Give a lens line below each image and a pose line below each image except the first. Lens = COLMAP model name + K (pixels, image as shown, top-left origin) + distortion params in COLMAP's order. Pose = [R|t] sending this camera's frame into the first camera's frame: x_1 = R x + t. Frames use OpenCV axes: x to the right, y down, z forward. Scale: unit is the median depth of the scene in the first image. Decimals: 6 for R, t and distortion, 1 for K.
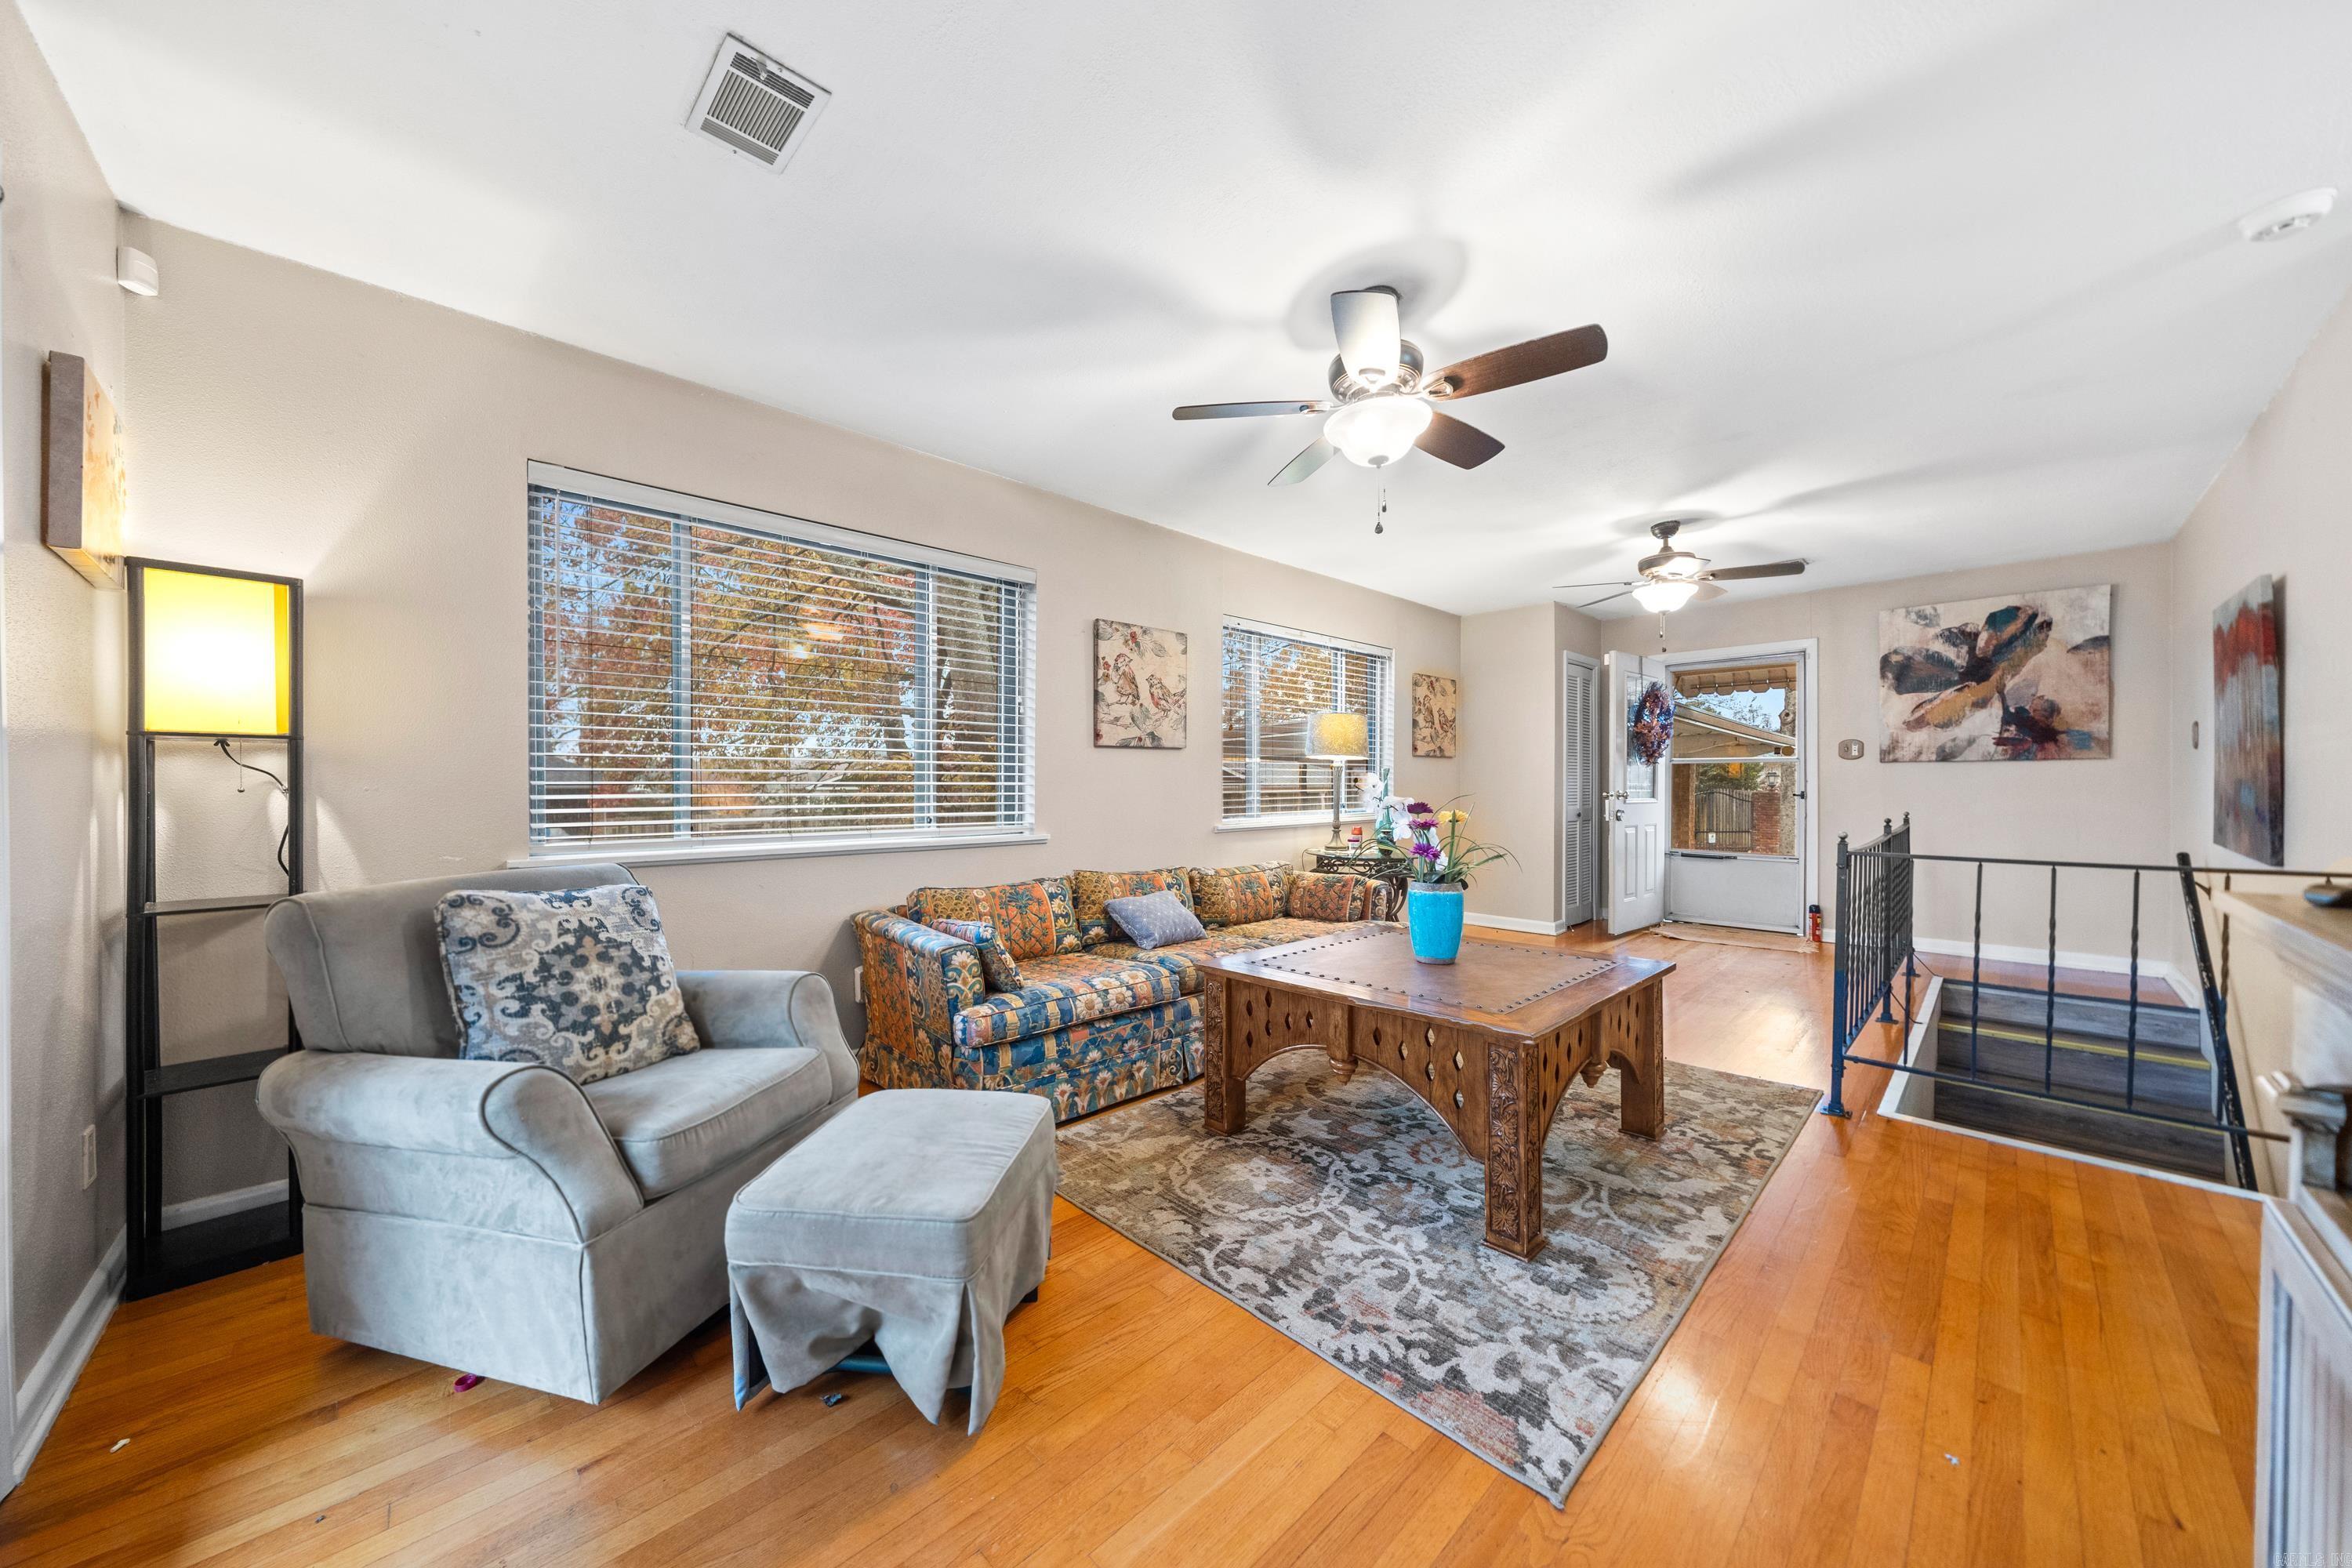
lens RADIAL K [[794.3, 0, 1173.4], [0, 794.3, 786.5], [0, 0, 1]] dist [-0.006623, 0.000203]
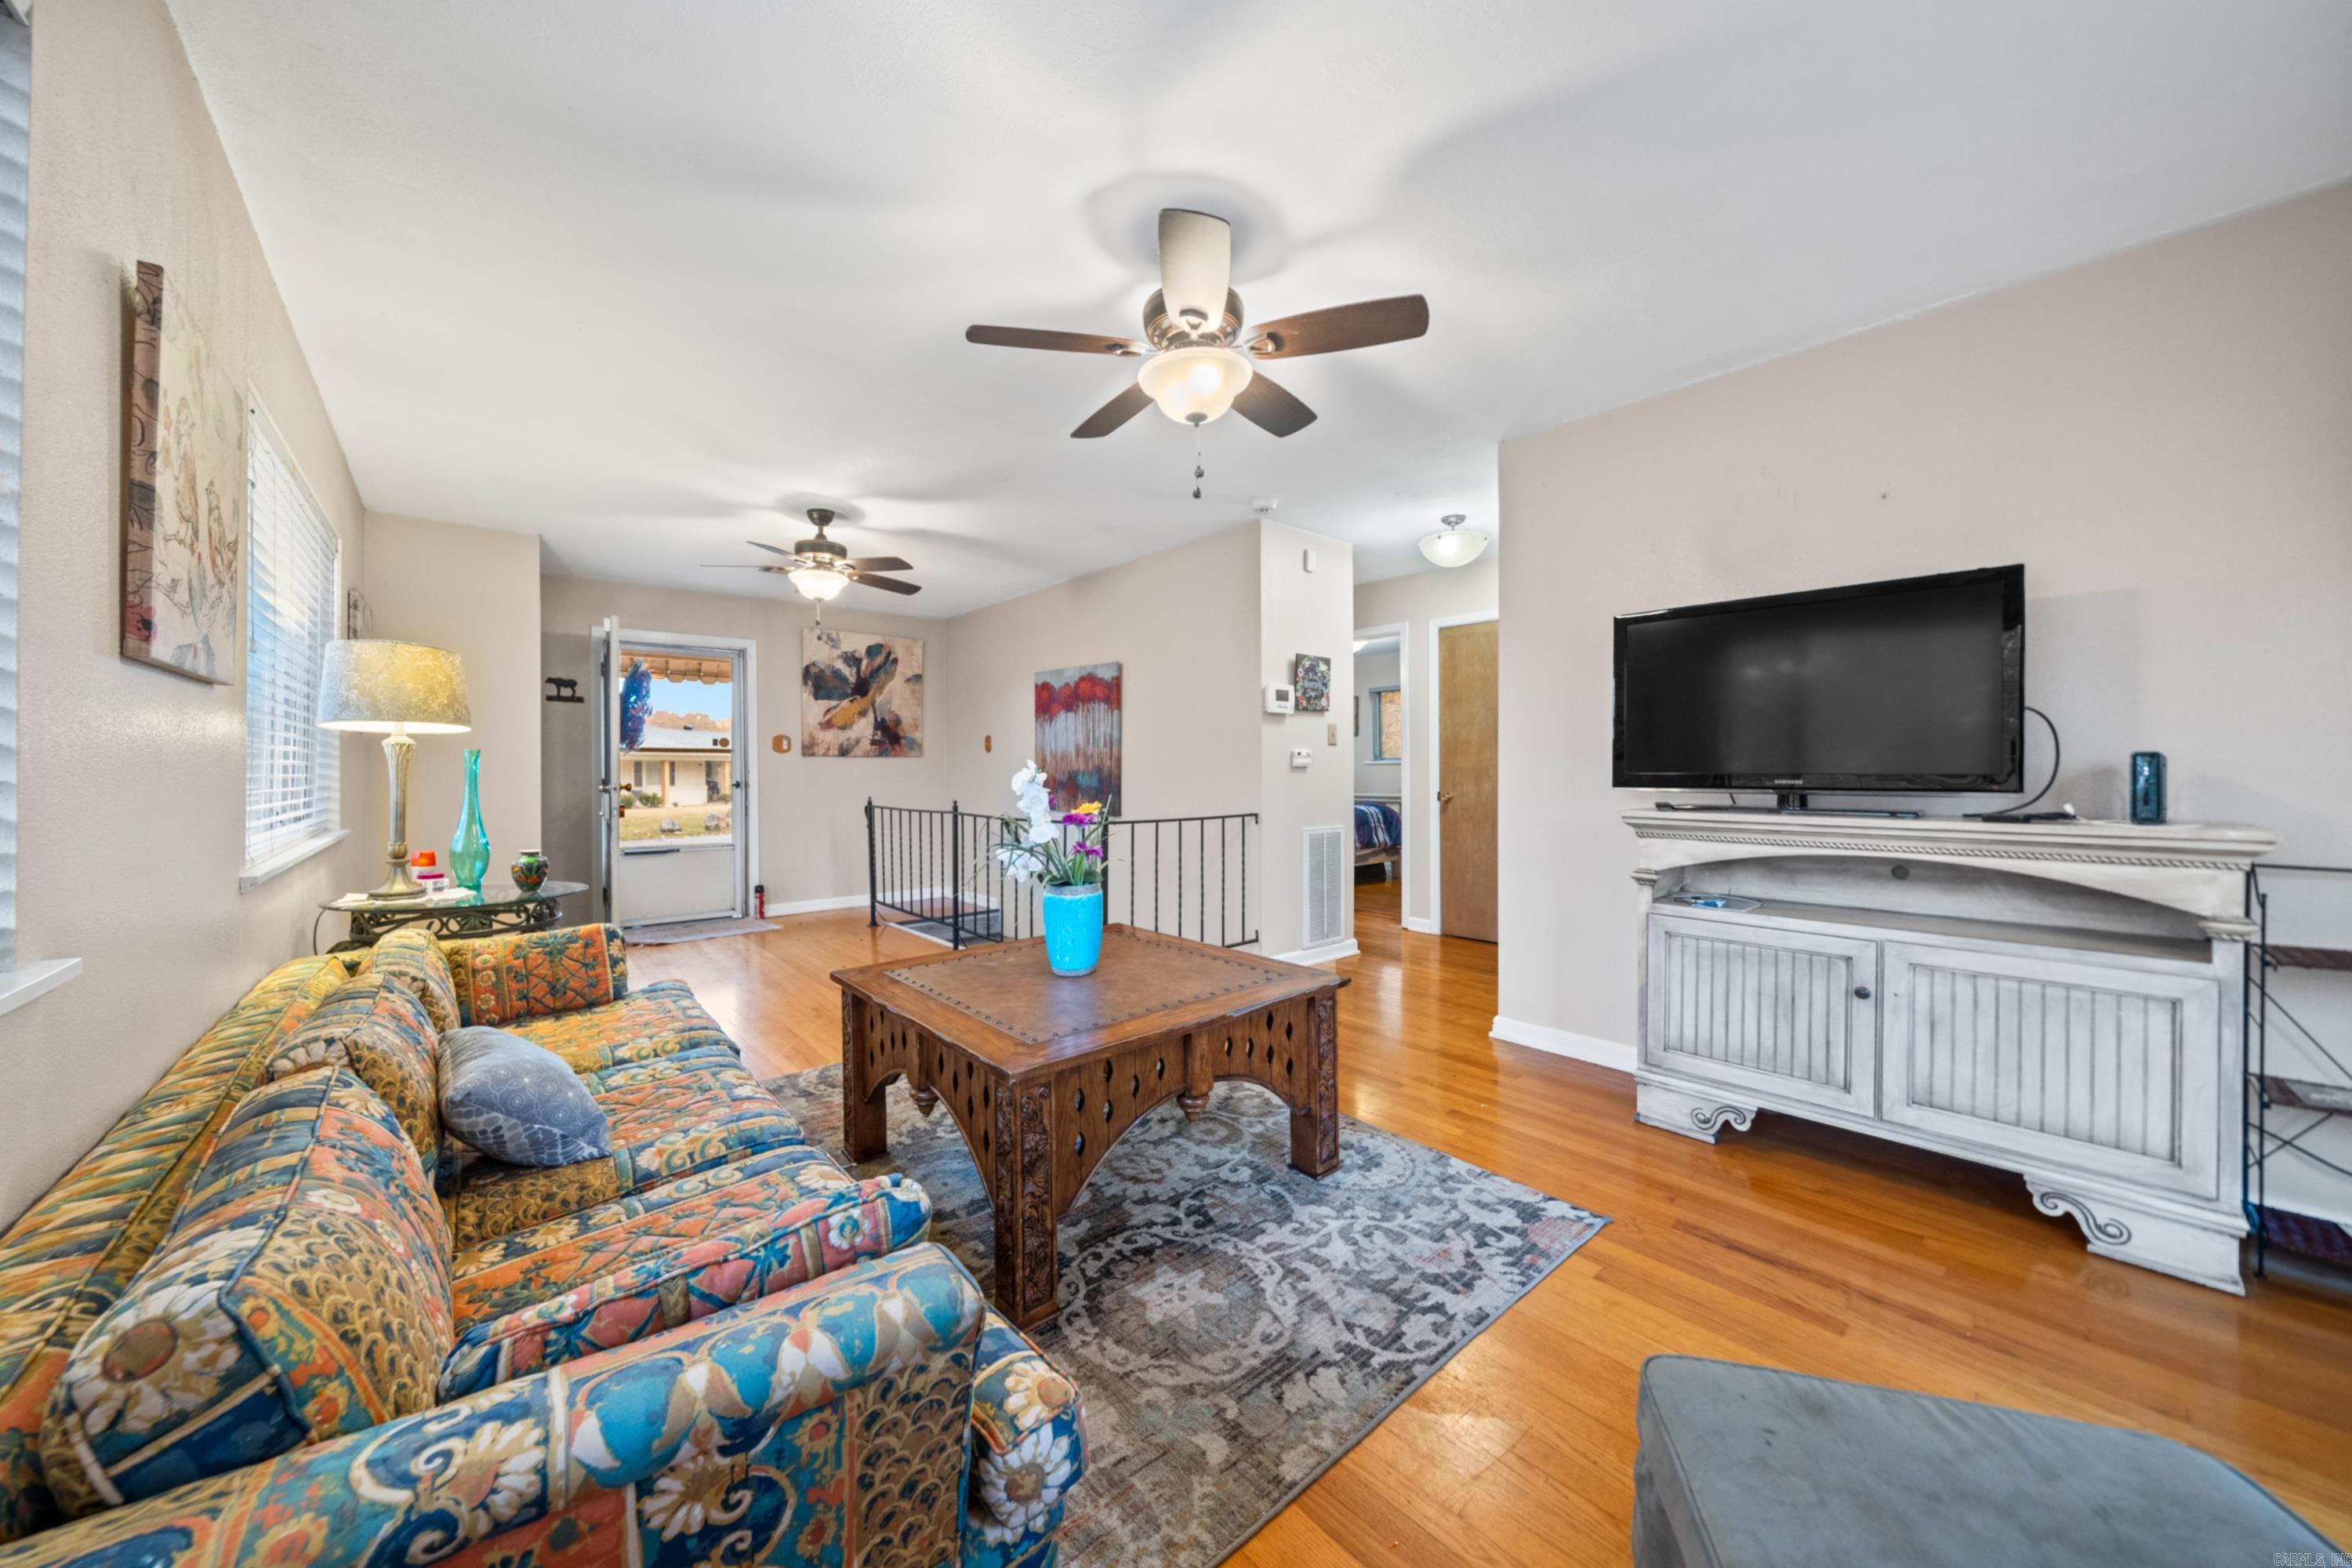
lens RADIAL K [[794.3, 0, 1170.9], [0, 794.3, 770.8], [0, 0, 1]] dist [-0.006623, 0.000203]
pose [[0.077477, 0.001178, 0.996993, -0.613350], [0.007832, 0.999968, -0.001790, -0.004867], [-0.996963, 0.007947, 0.077465, 0.907387]]
